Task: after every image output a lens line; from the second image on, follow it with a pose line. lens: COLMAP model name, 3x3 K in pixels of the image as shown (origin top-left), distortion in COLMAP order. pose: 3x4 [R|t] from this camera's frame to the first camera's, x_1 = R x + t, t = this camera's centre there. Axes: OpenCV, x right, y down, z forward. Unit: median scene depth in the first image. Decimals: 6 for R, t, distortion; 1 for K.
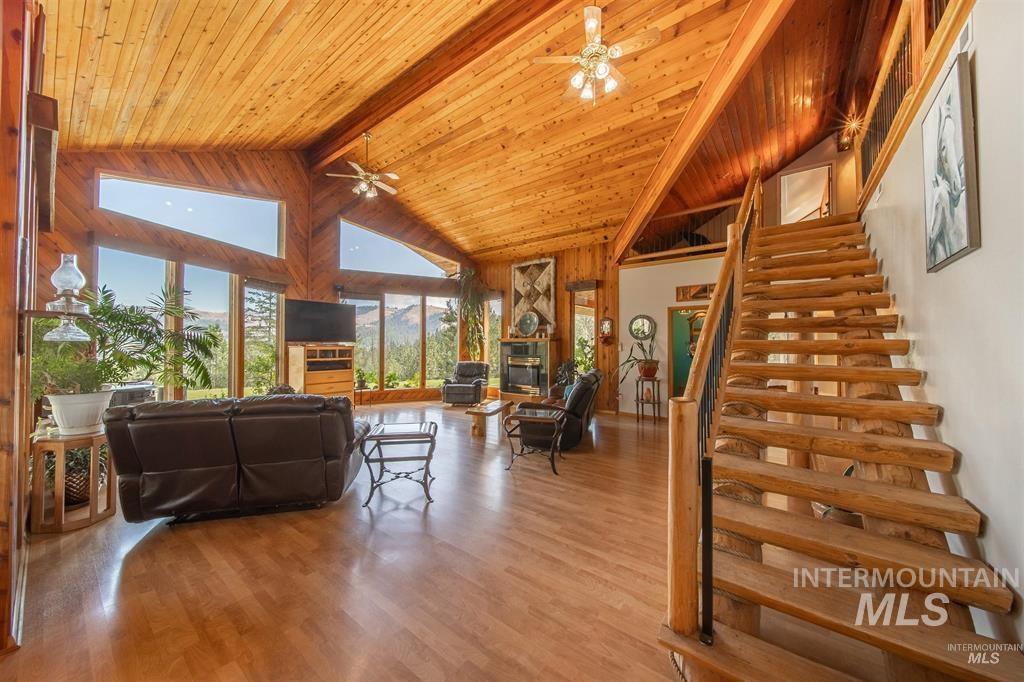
lens RADIAL K [[359.8, 0, 512.6], [0, 359.8, 340.4], [0, 0, 1]] dist [-0.002697, -0.000223]
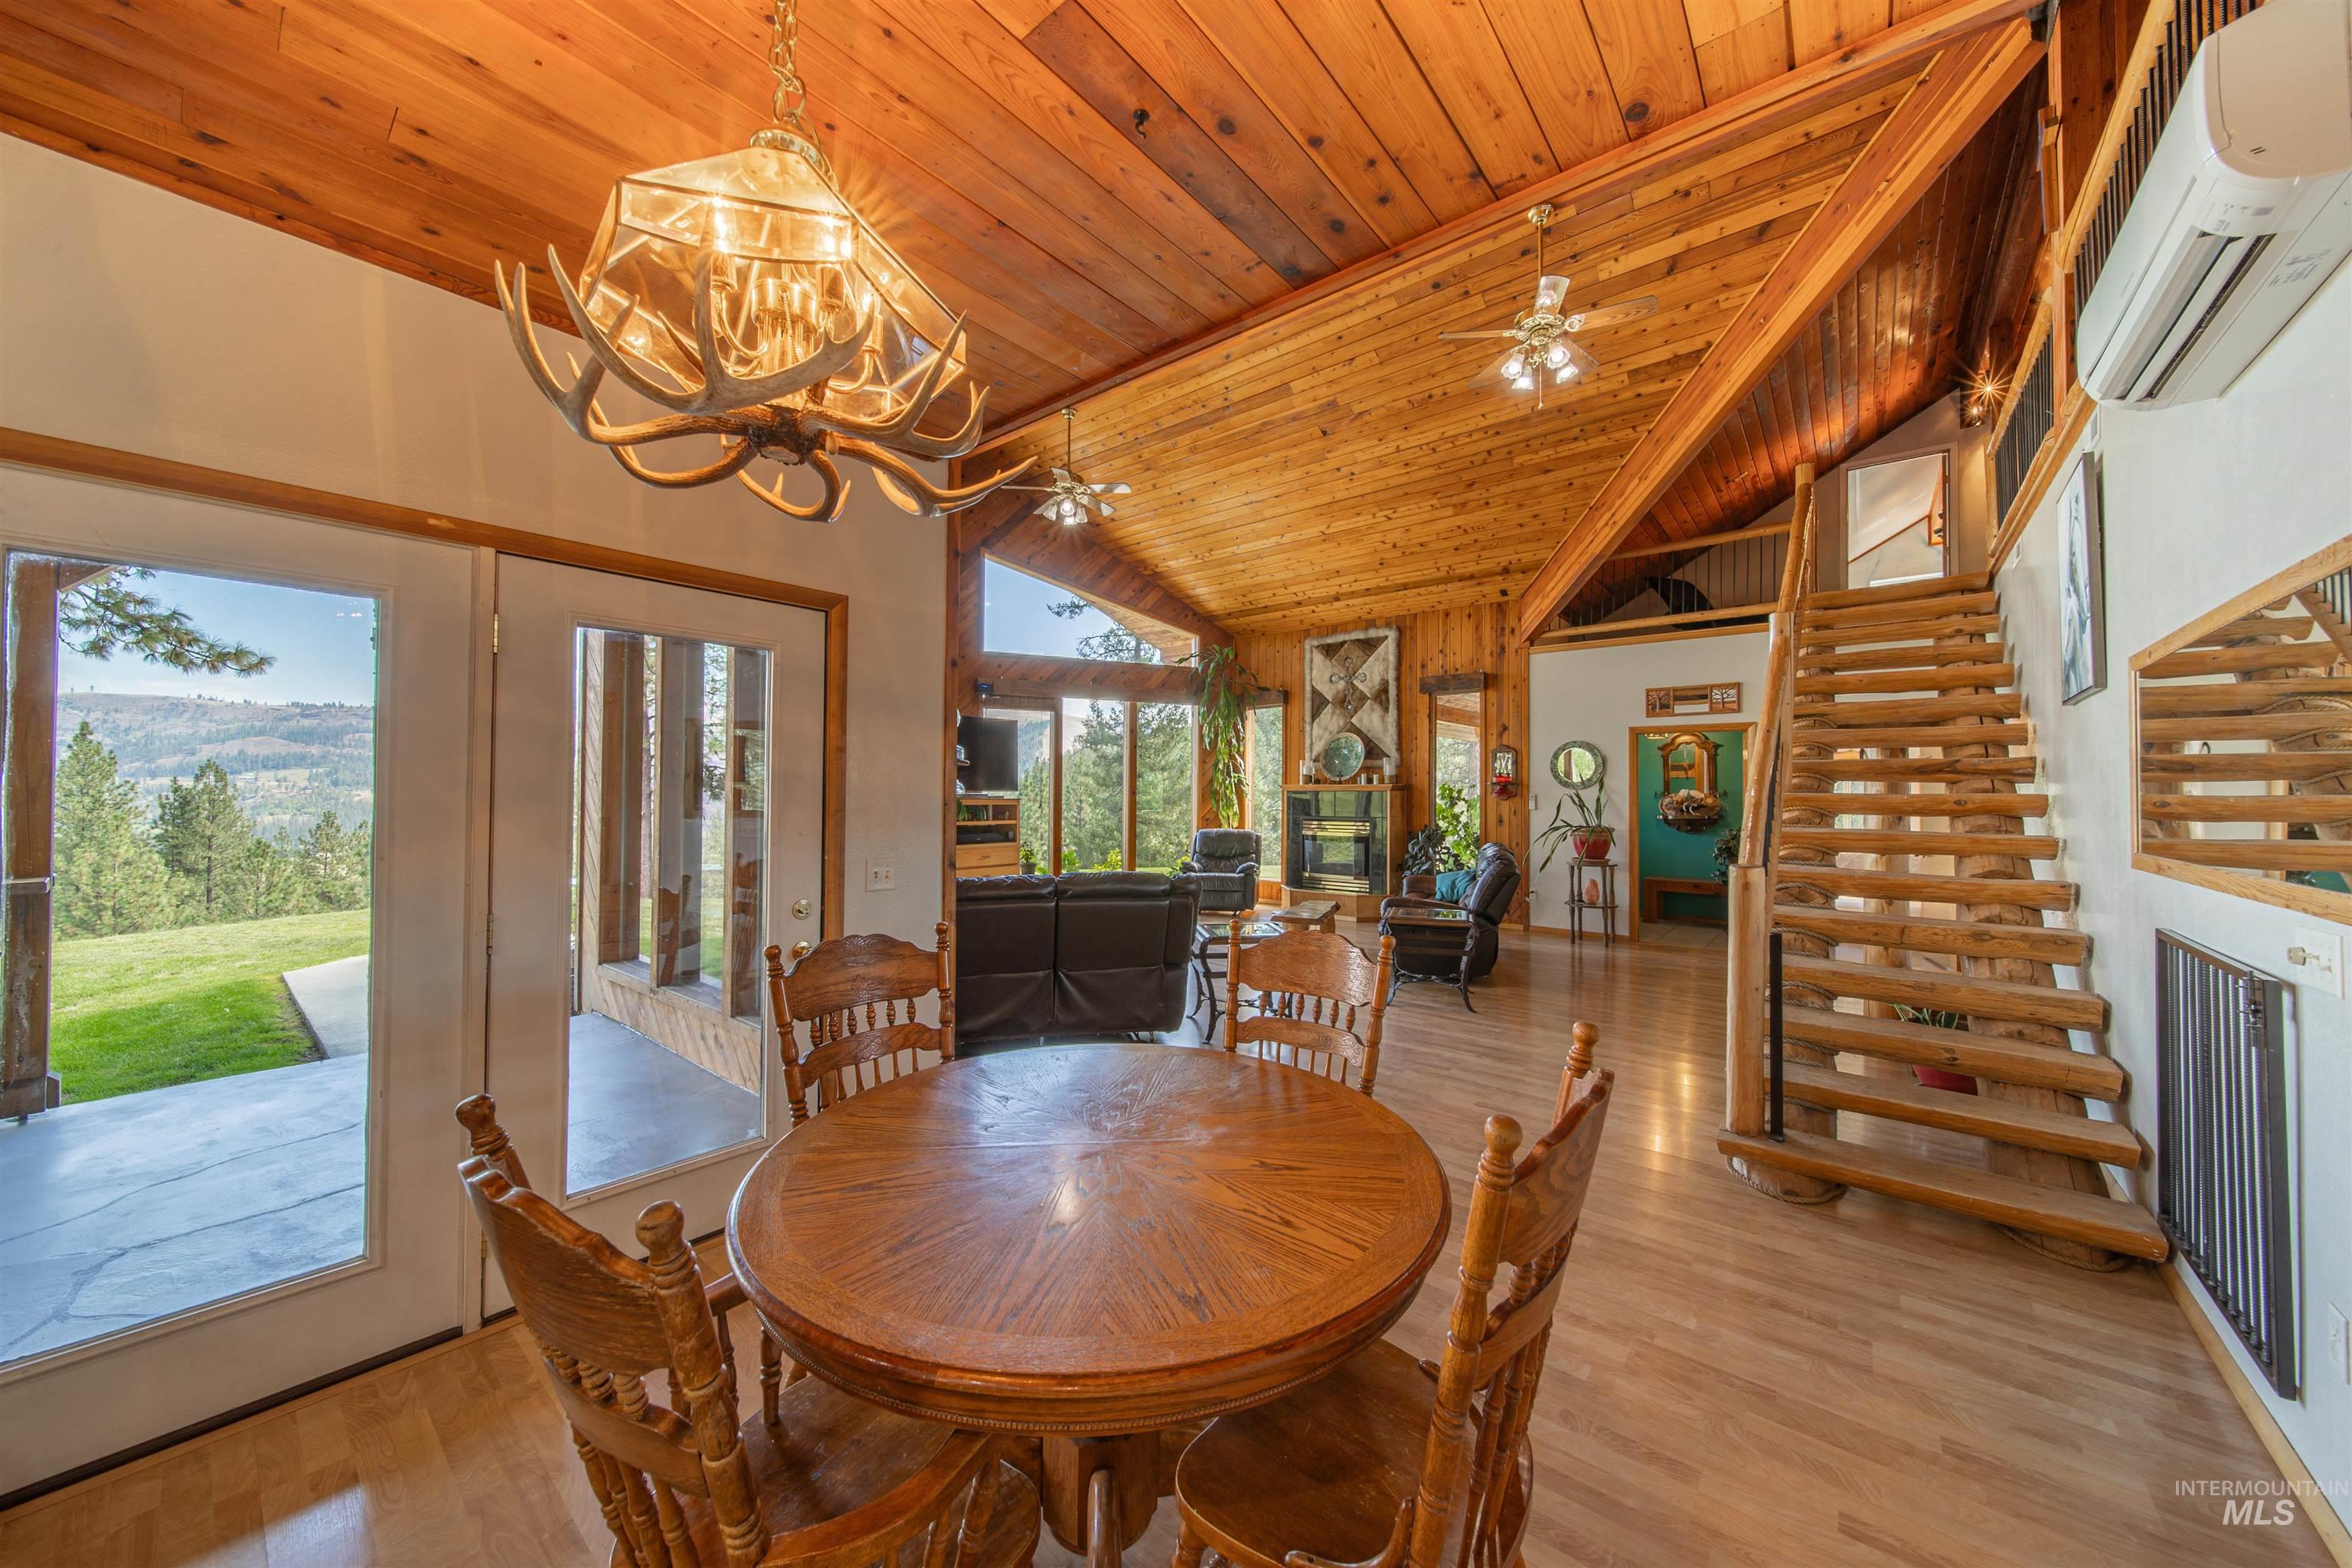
lens RADIAL K [[826.5, 0, 1176.2], [0, 826.5, 783.0], [0, 0, 1]] dist [-0.002697, -0.000223]
pose [[0.999369, 0.002520, -0.035437, -0.208683], [-0.002588, 0.999995, -0.001886, -0.006843], [0.035432, 0.001977, 0.999370, -0.260131]]
